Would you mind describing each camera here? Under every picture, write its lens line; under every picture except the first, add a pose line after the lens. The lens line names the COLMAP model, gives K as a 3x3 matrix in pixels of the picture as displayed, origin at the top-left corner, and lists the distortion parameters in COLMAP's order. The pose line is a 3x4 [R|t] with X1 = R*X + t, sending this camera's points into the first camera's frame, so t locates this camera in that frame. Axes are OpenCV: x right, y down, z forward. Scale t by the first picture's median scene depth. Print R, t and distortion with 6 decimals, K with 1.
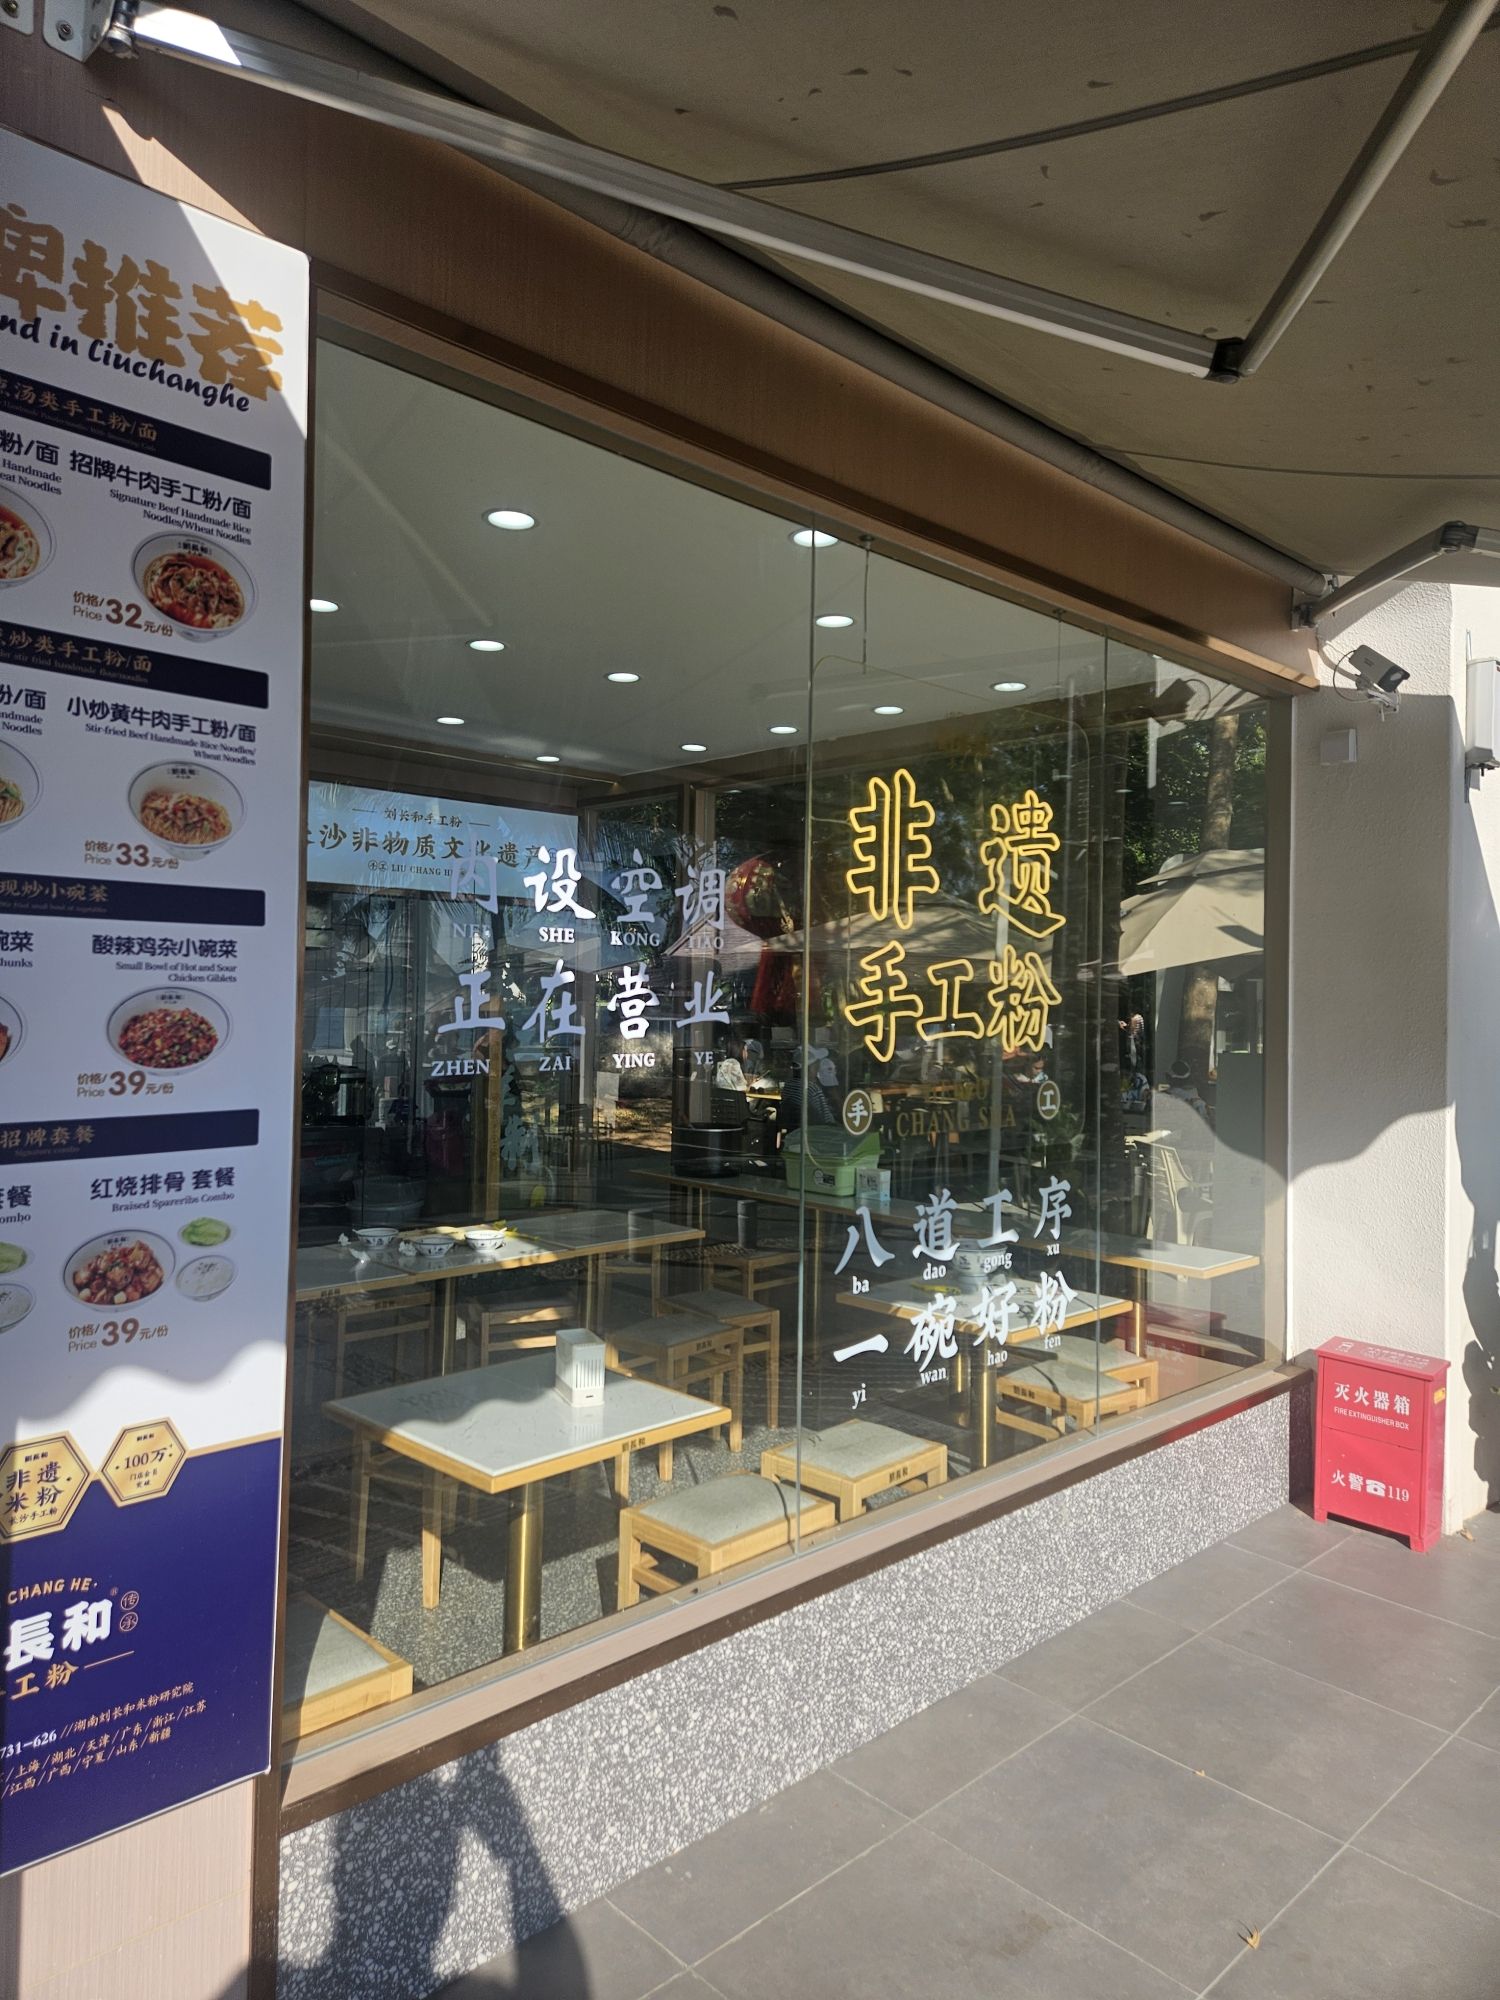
lens RADIAL K [[1320.8, 0, 750.0], [0, 1320.8, 1000.0], [0, 0, 1]] dist [0.003800, 0.000461]
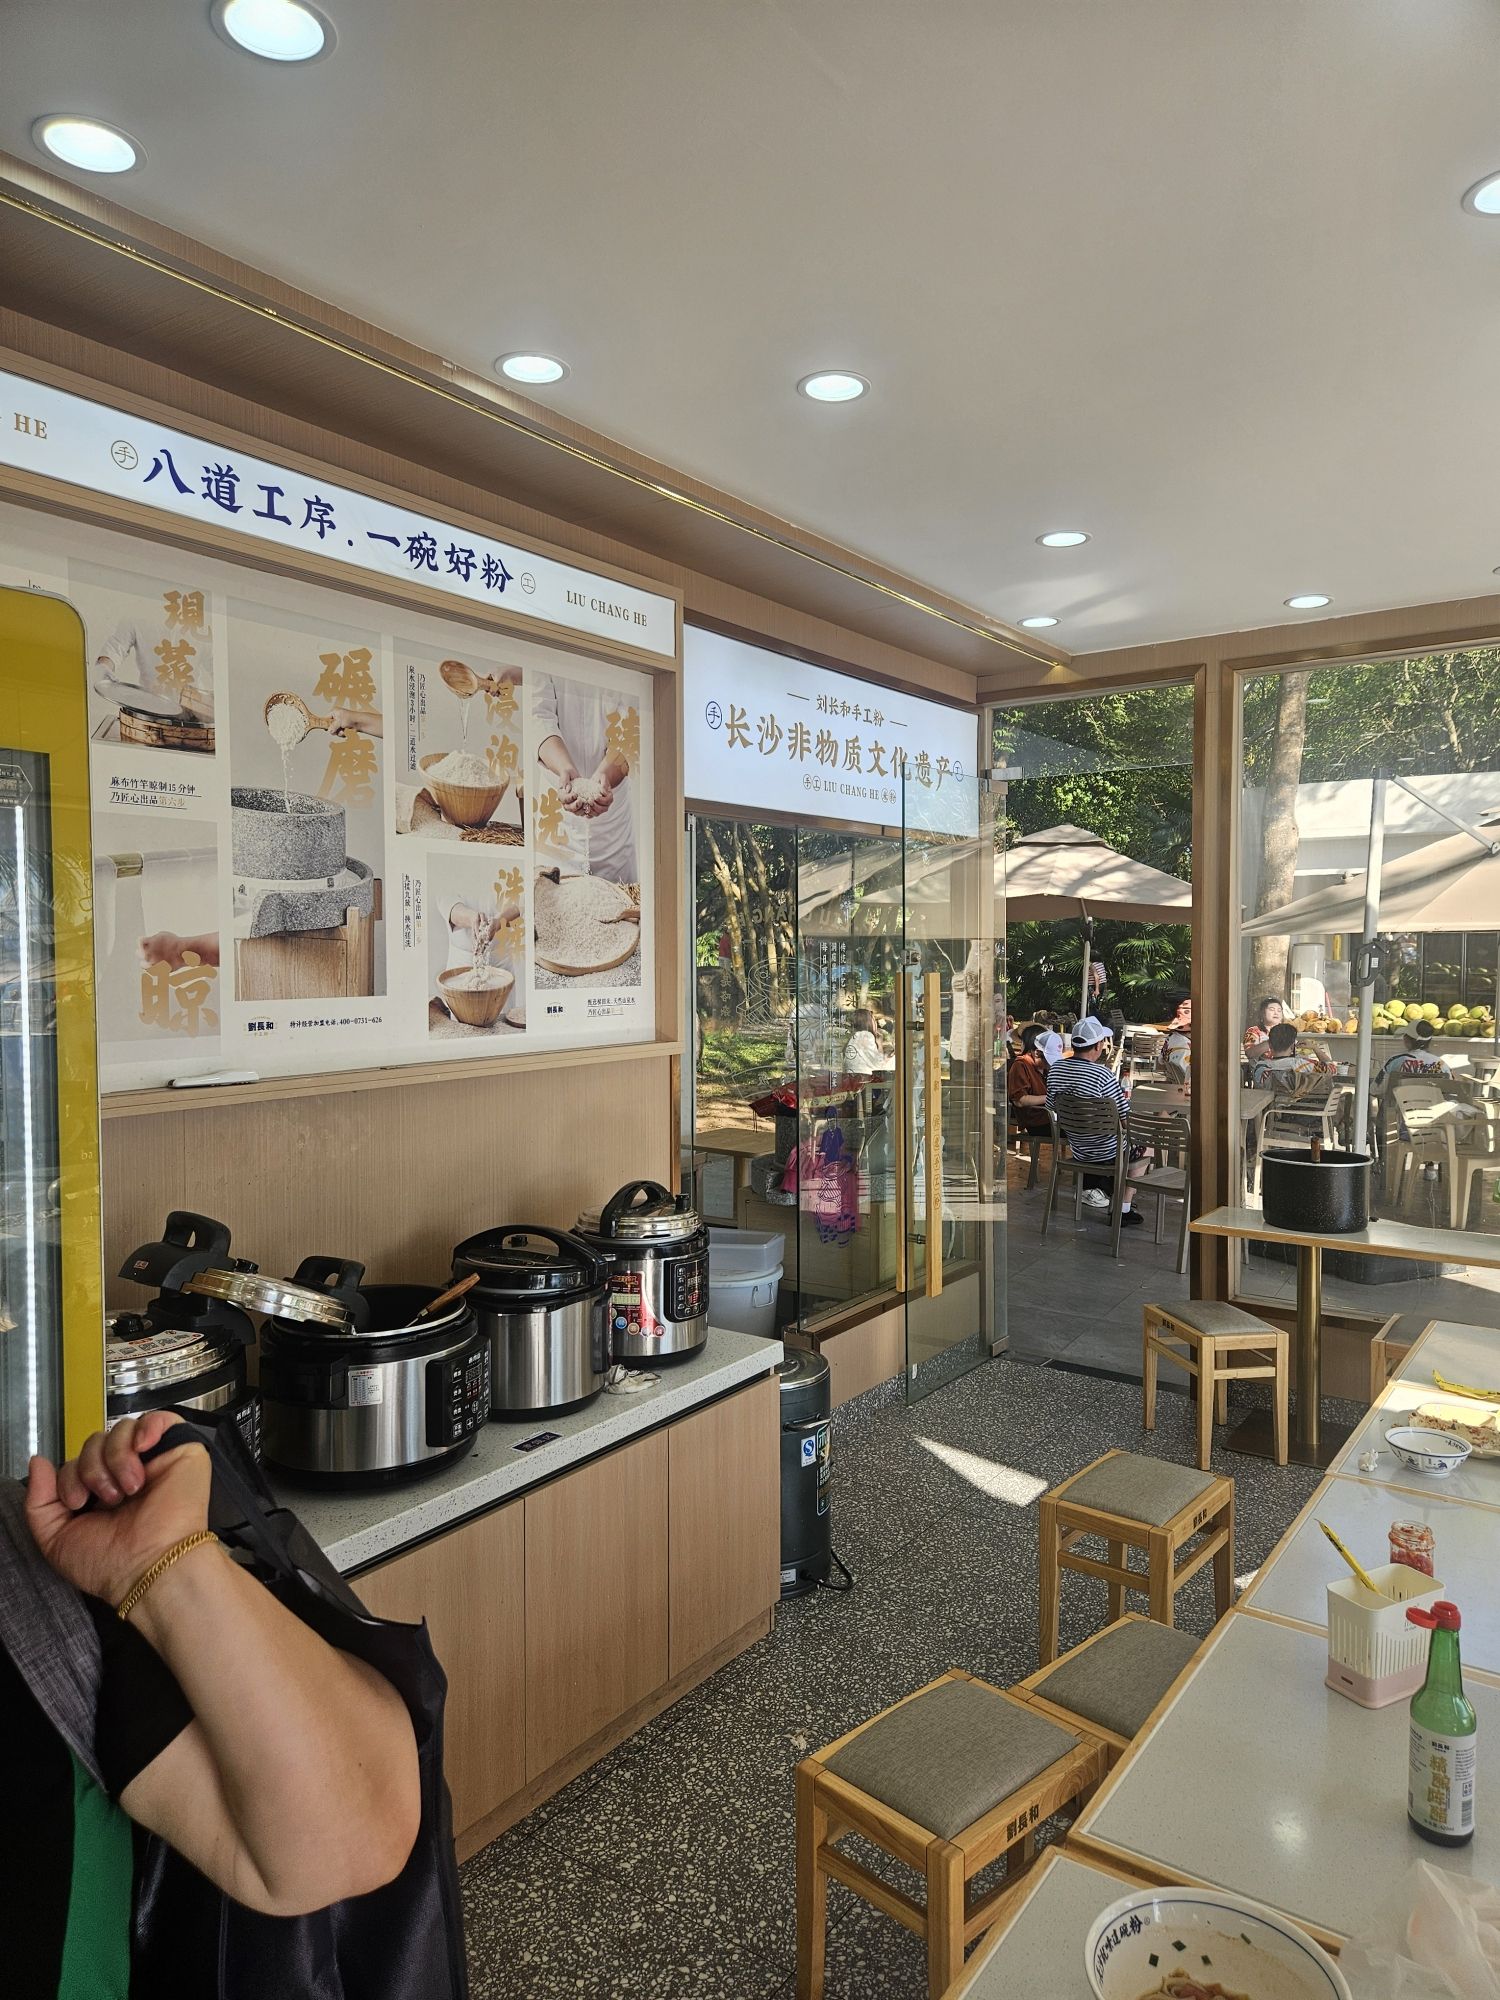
lens RADIAL K [[1320.8, 0, 750.0], [0, 1320.8, 1000.0], [0, 0, 1]] dist [0.003800, 0.000461]
pose [[0.982160, -0.036739, 0.184423, -0.413282], [0.030193, 0.998815, 0.038181, -0.020908], [-0.185608, -0.031931, 0.982105, 0.355217]]
